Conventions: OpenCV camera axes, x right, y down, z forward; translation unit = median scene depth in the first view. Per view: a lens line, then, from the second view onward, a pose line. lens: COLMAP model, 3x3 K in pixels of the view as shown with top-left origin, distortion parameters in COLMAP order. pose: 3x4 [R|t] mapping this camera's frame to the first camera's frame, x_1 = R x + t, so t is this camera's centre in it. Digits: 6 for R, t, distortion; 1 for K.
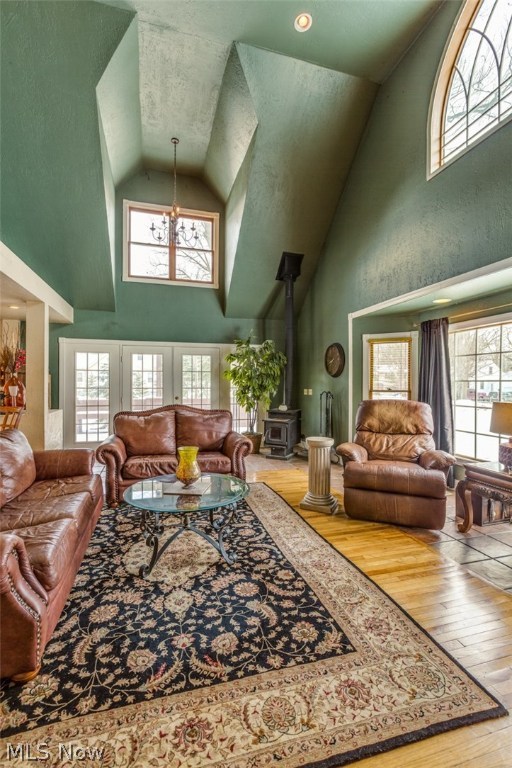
lens RADIAL K [[336.2, 0, 258.9], [0, 336.2, 390.3], [0, 0, 1]] dist [0.002011, 0.000350]
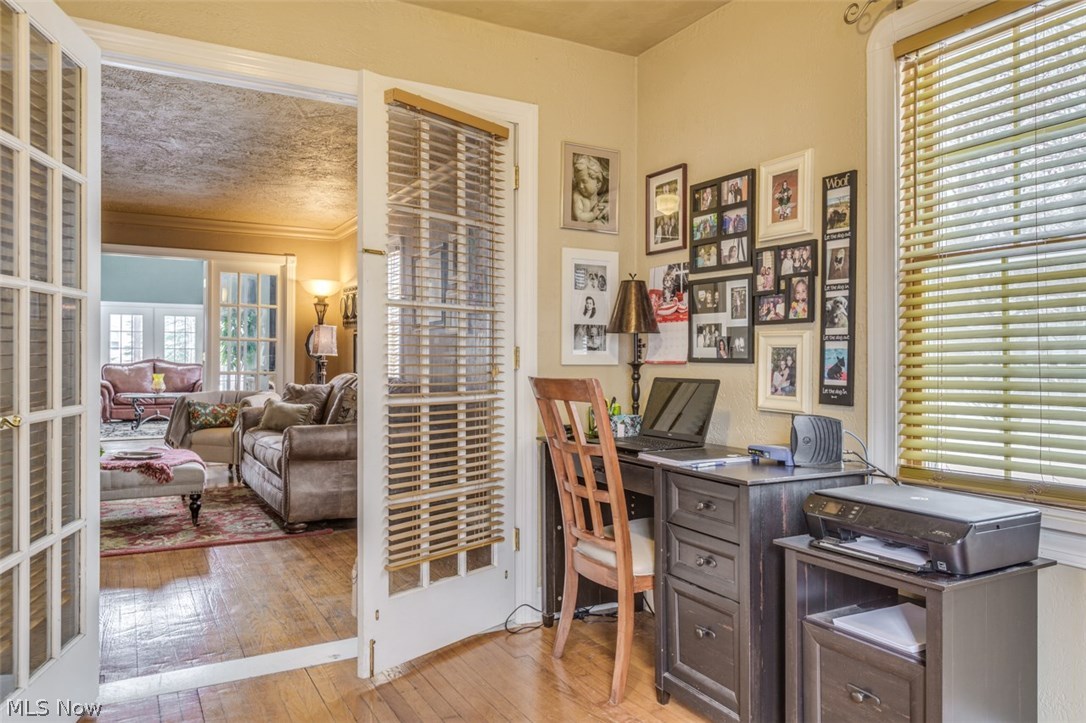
lens RADIAL K [[788.6, 0, 546.4], [0, 788.6, 355.3], [0, 0, 1]] dist [-0.002099, 0.003174]
pose [[0.977152, -0.001421, 0.212536, 0.644531], [0.004777, 0.999872, -0.015278, 0.095973], [-0.212487, 0.015944, 0.977034, -2.522481]]
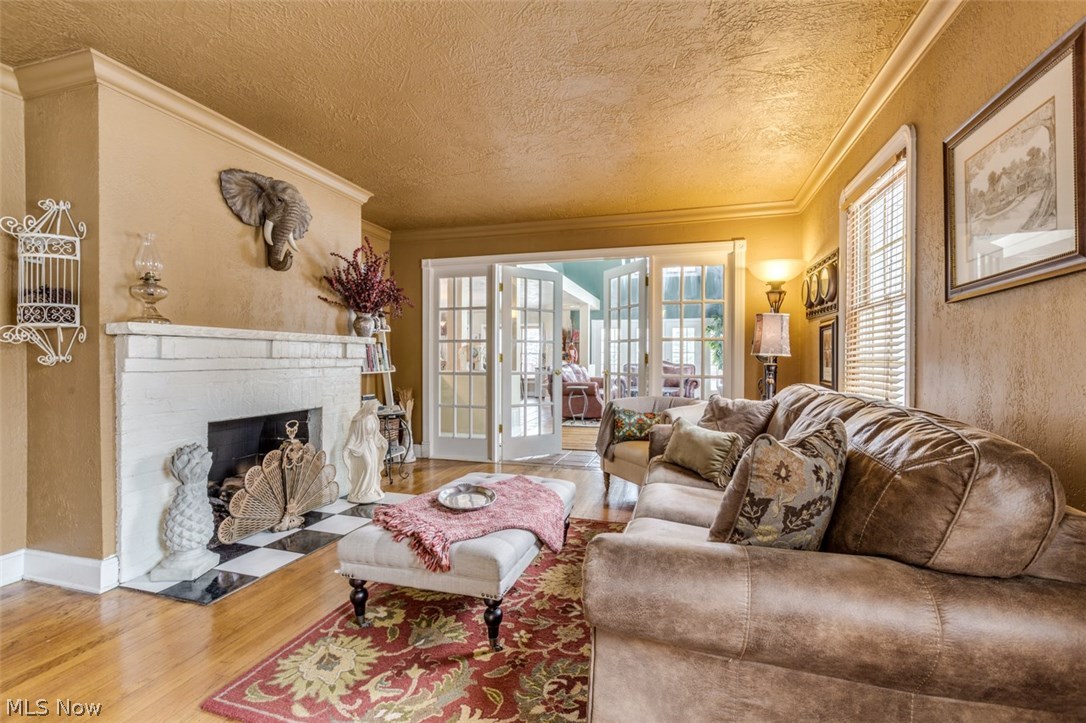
lens RADIAL K [[475.4, 0, 547.2], [0, 475.4, 360.8], [0, 0, 1]] dist [0.002011, 0.000350]
pose [[0.838395, -0.005638, -0.545034, 0.648150], [0.000036, 0.999947, -0.010289, 0.081396], [0.545063, 0.008607, 0.838351, -1.447691]]
